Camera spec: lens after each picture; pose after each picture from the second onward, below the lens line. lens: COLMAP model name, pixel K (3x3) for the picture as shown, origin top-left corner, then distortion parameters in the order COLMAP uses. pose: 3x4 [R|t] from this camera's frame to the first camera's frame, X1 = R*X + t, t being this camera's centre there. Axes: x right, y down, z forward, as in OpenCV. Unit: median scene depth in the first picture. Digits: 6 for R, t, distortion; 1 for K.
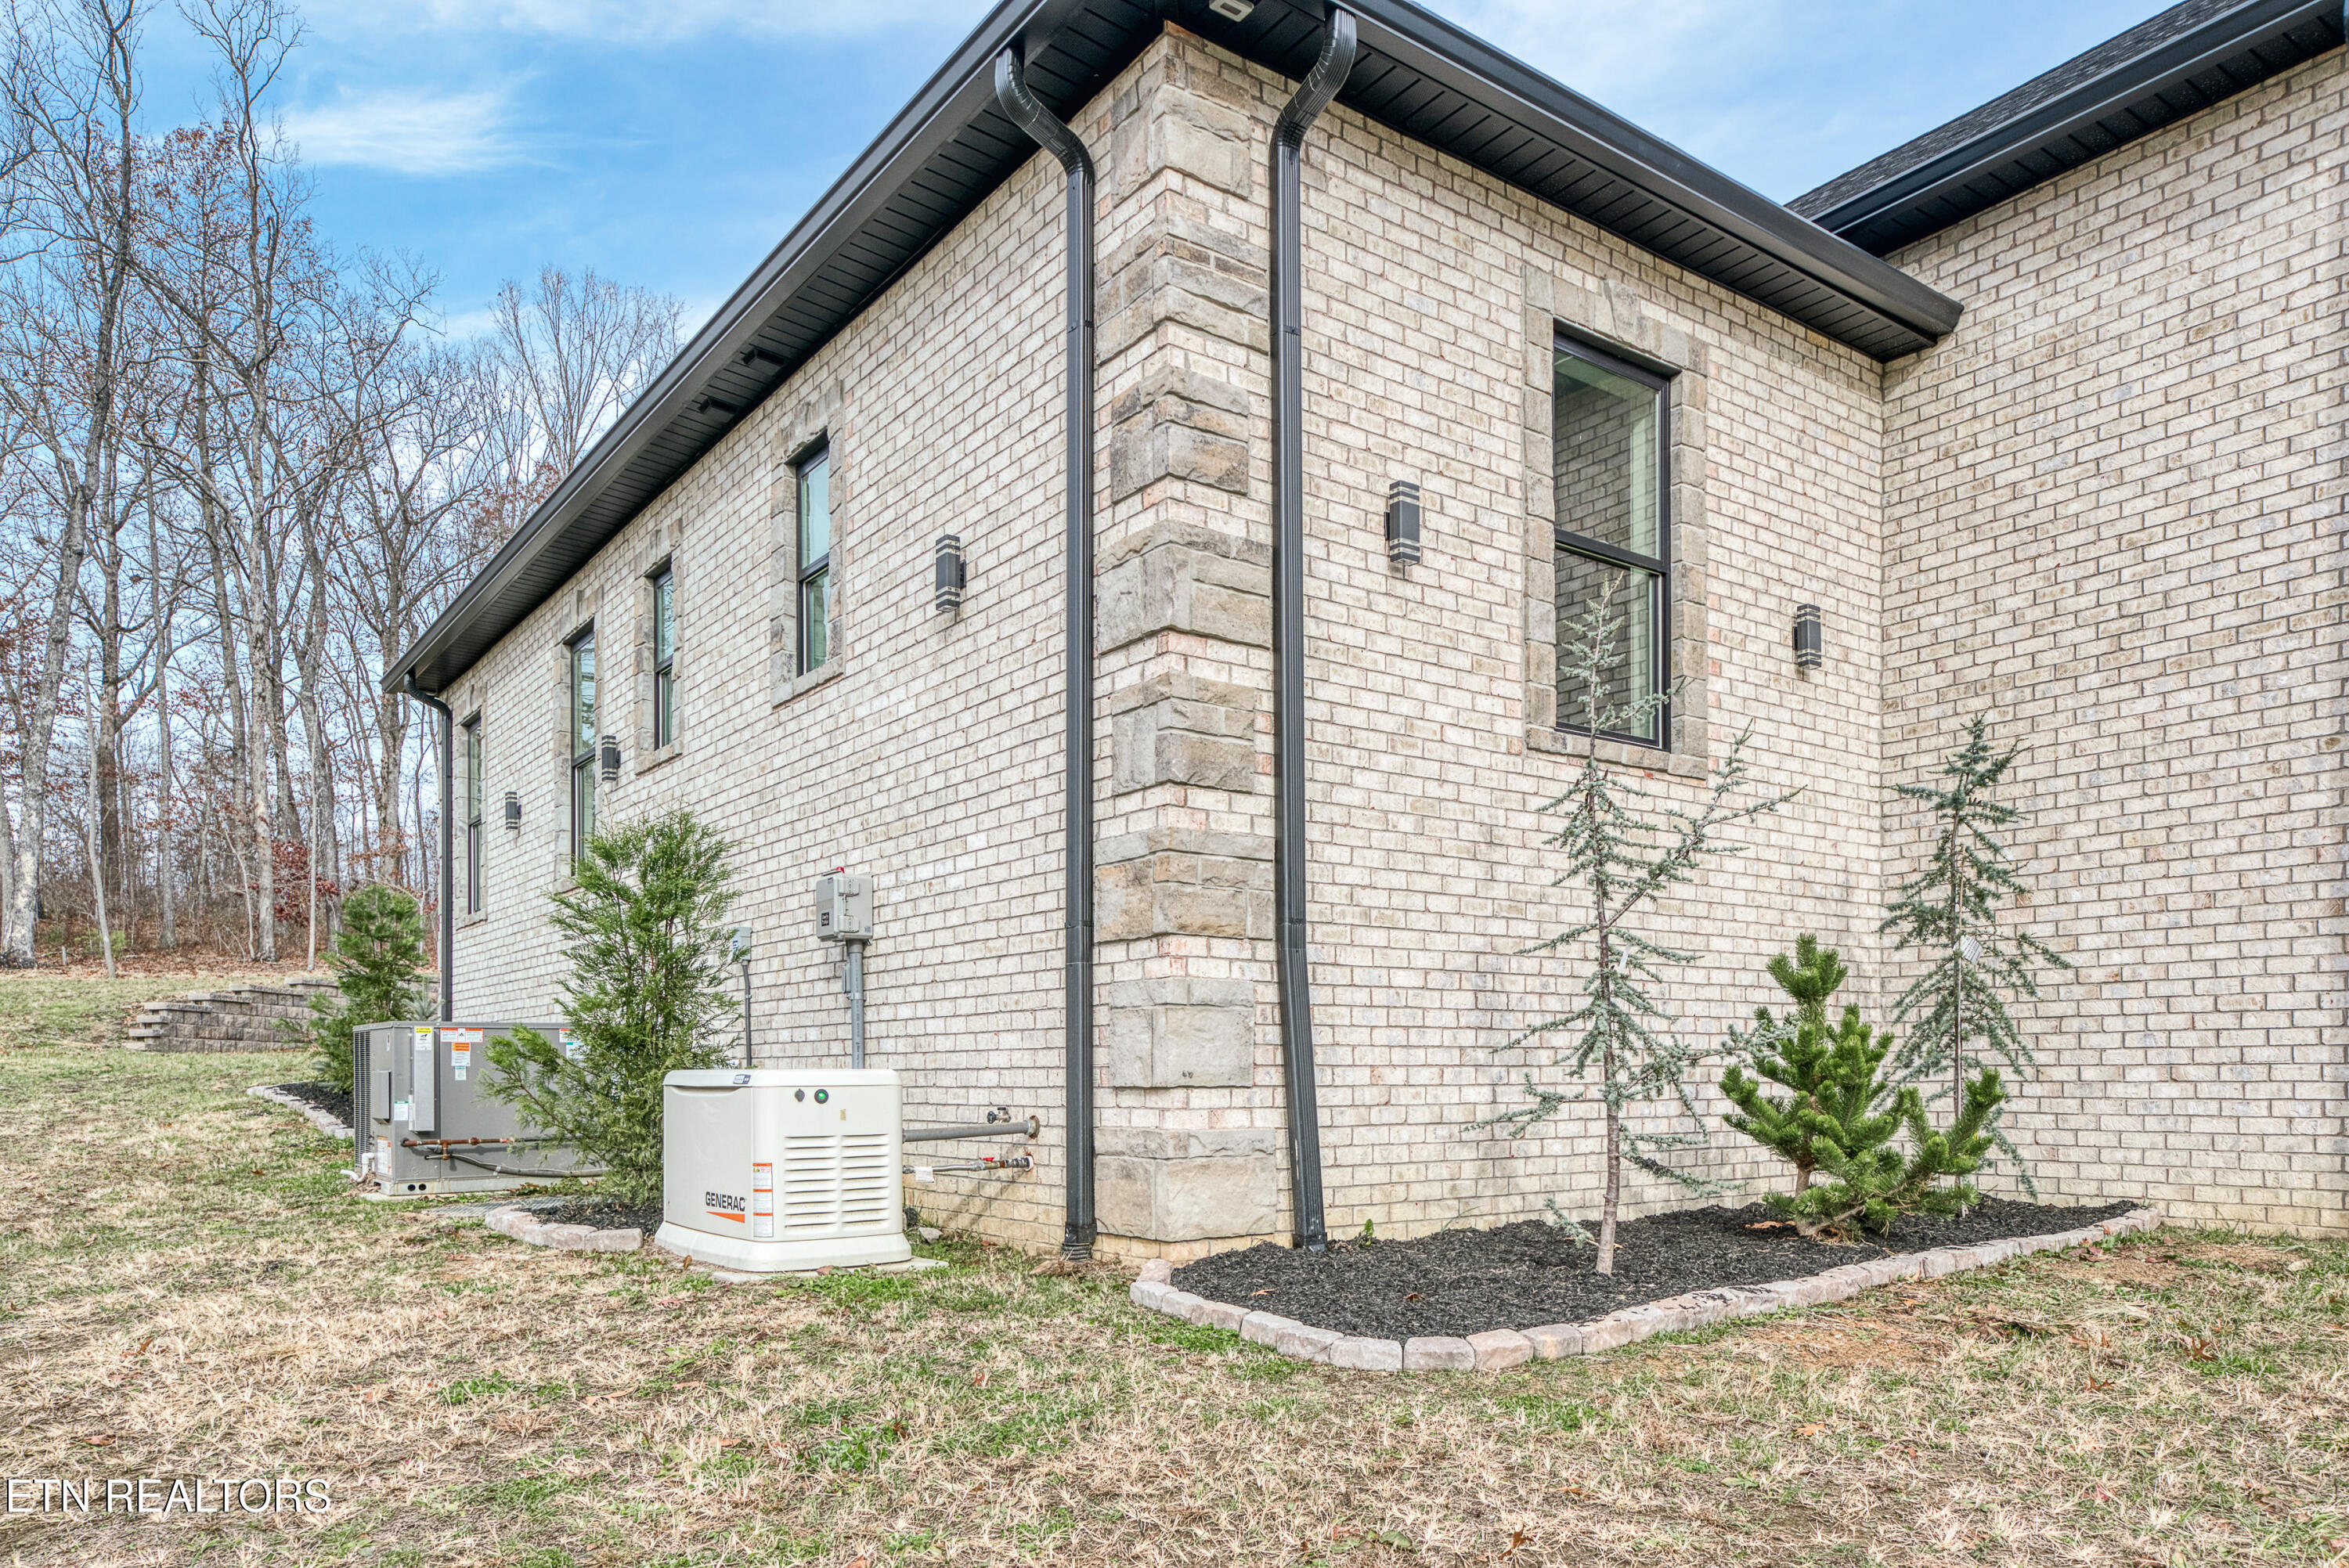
lens RADIAL K [[1582.9, 0, 1267.9], [0, 1582.9, 1055.5], [0, 0, 1]] dist [0.027407, 0.000292]
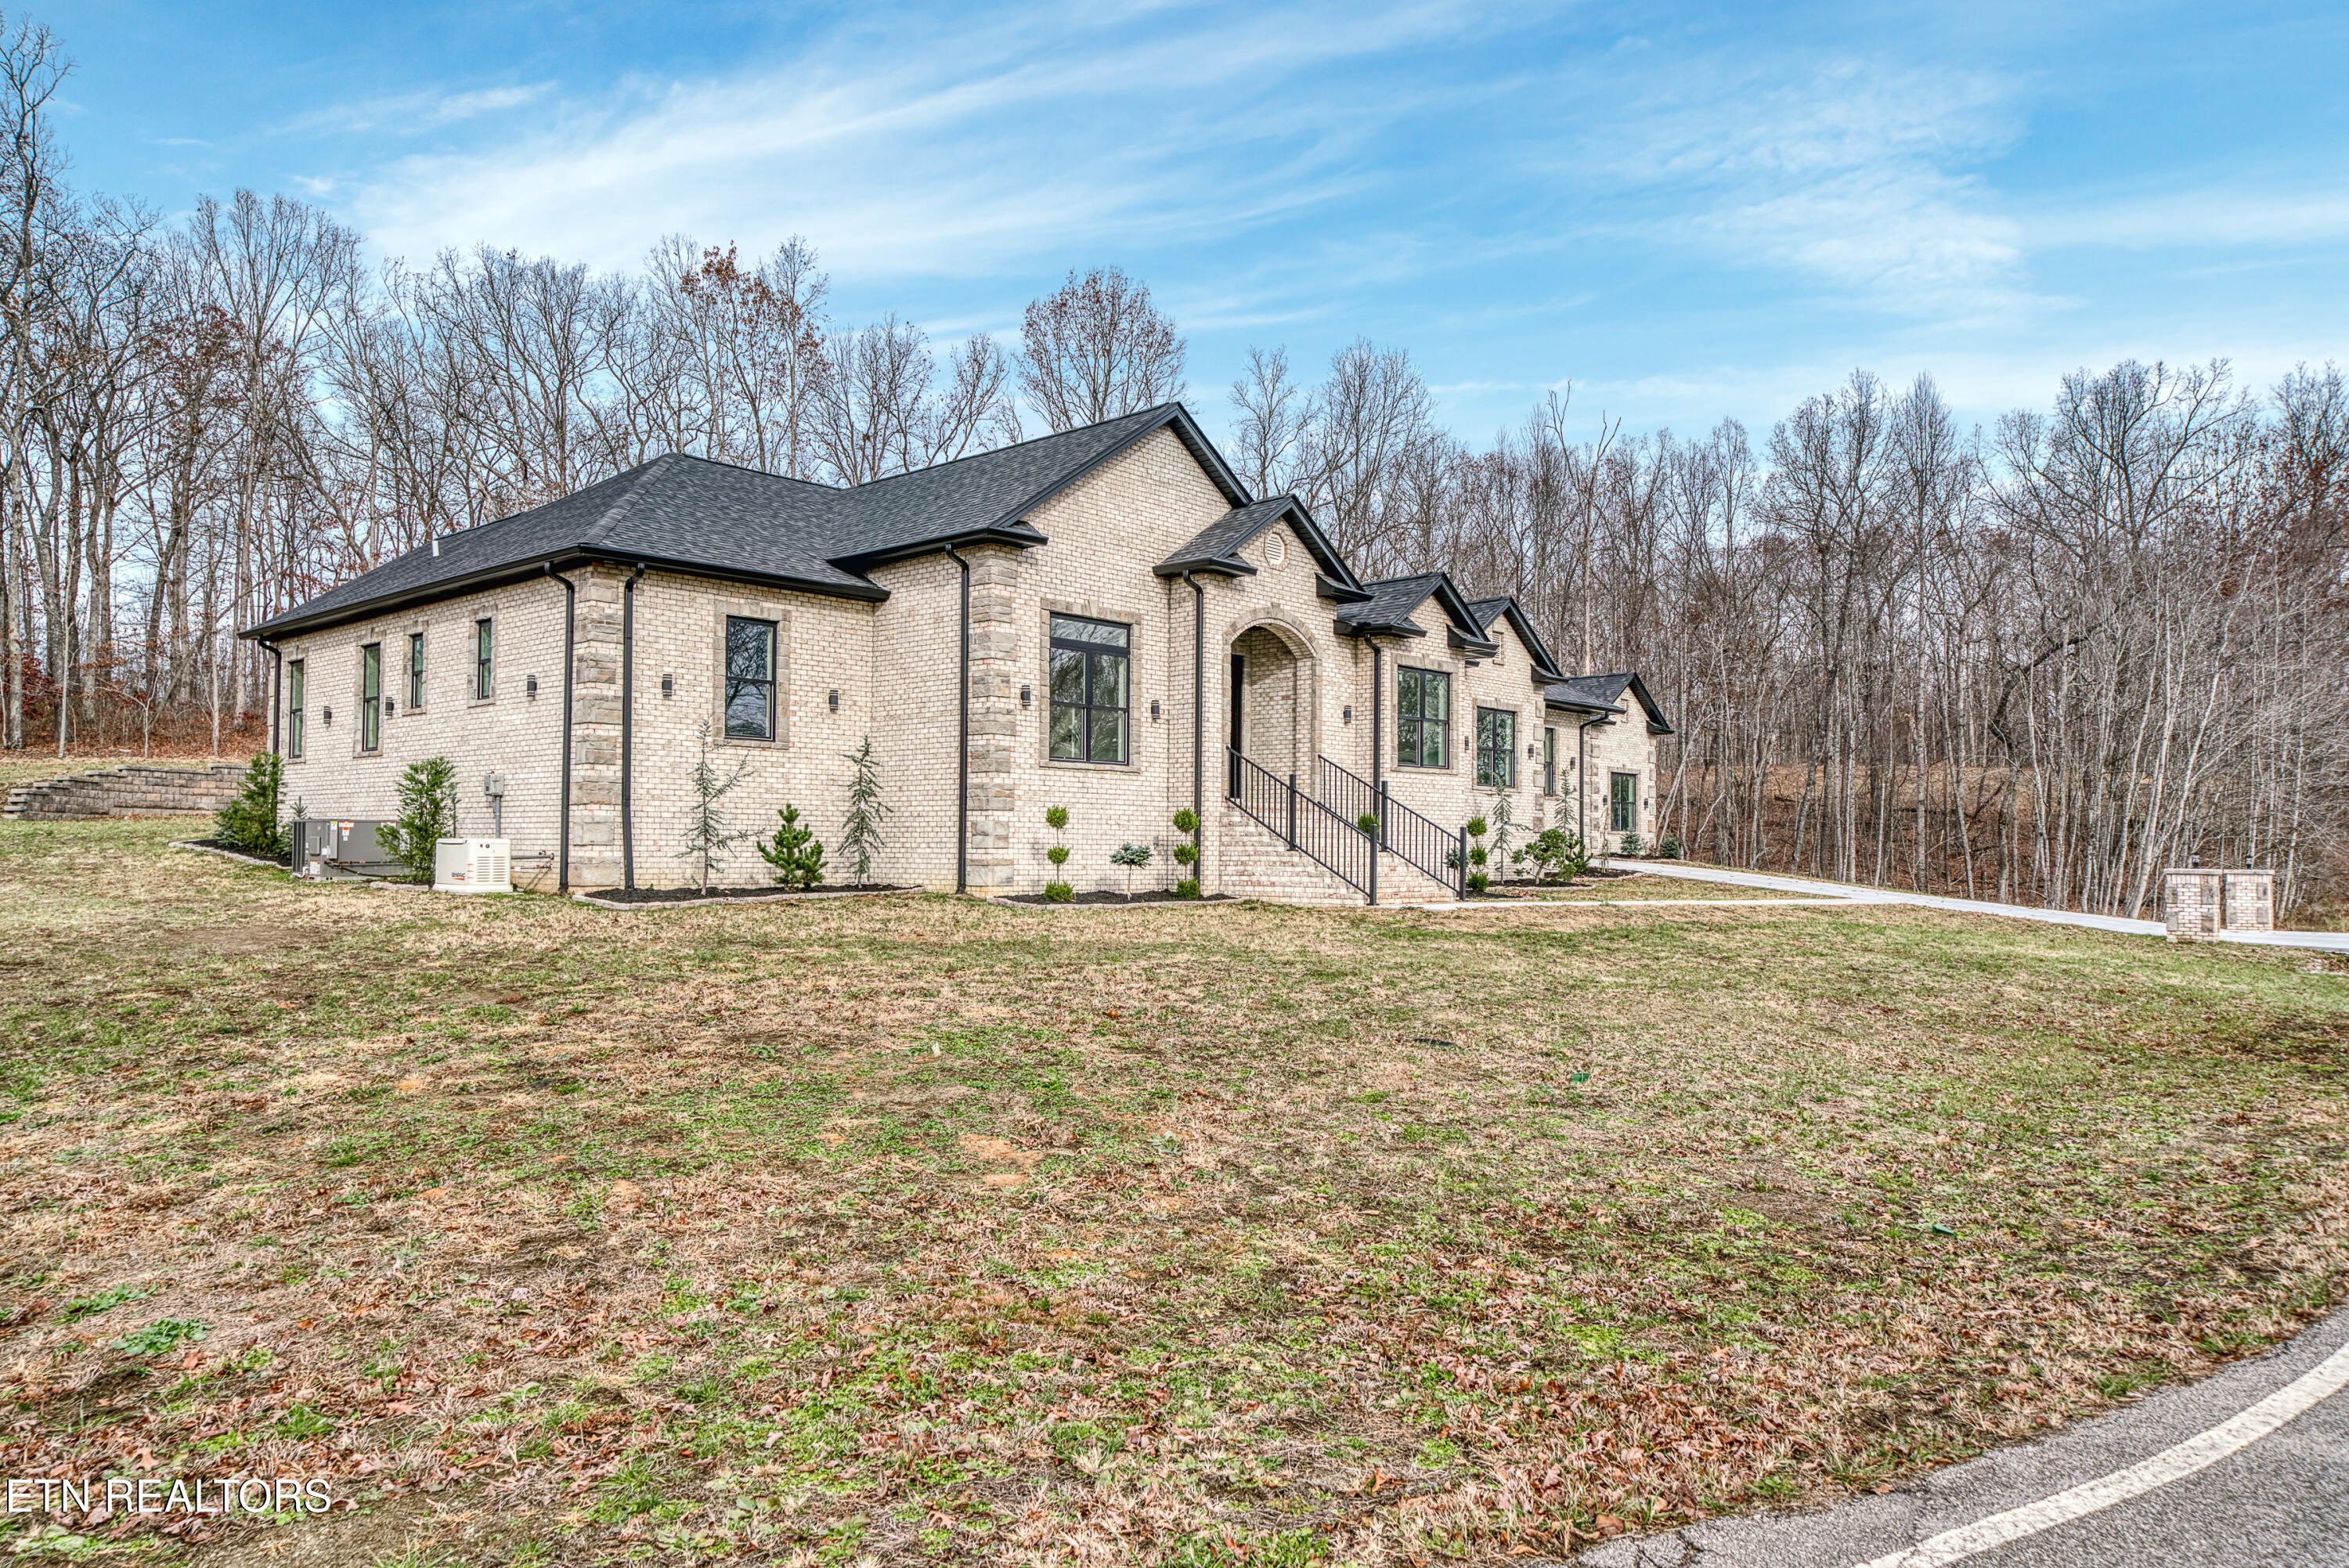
lens RADIAL K [[1524.3, 0, 1155.9], [0, 1524.3, 801.4], [0, 0, 1]] dist [0.028665, 0.003768]
pose [[0.987559, 0.016827, 0.156349, 0.603911], [-0.014099, 0.999729, -0.018543, -0.029677], [-0.156618, 0.016108, 0.987528, -2.406379]]
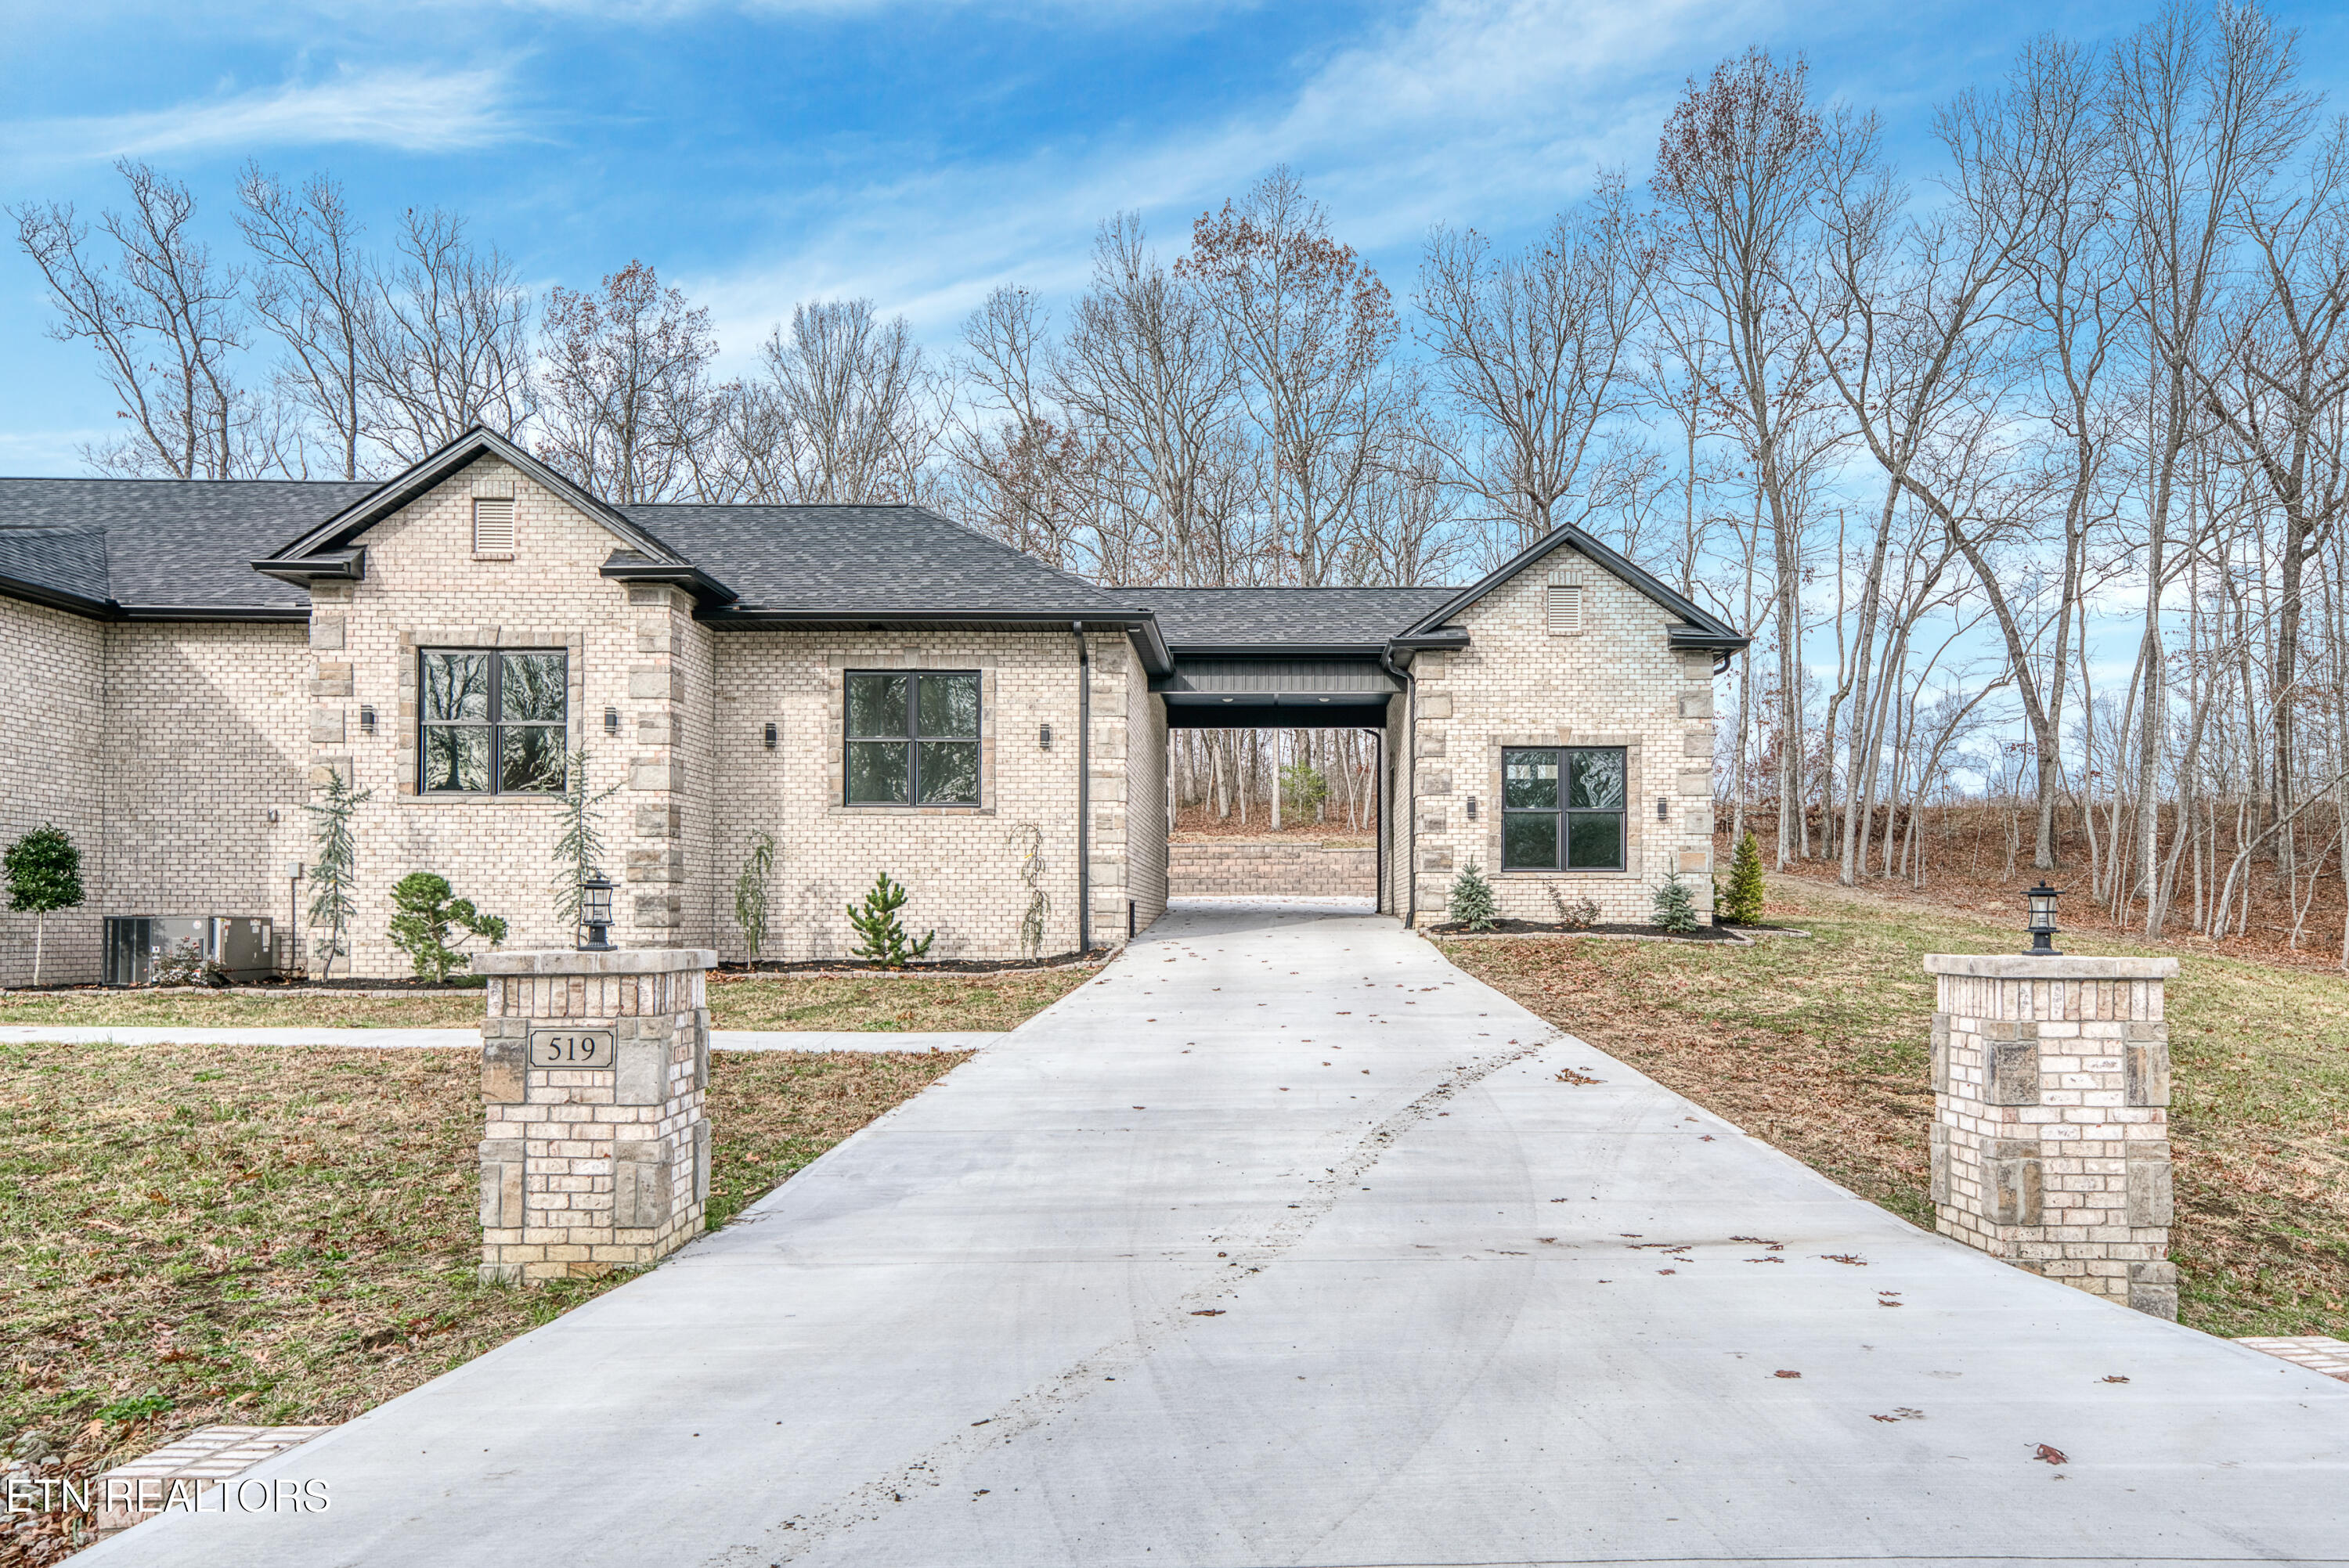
lens RADIAL K [[1695.7, 0, 1281.2], [0, 1695.7, 887.9], [0, 0, 1]] dist [0.032187, 0.000170]
pose [[0.794673, -0.013797, -0.606881, 5.672522], [0.007301, 0.999887, -0.013170, 0.022853], [0.606994, 0.006035, 0.794684, 1.105872]]
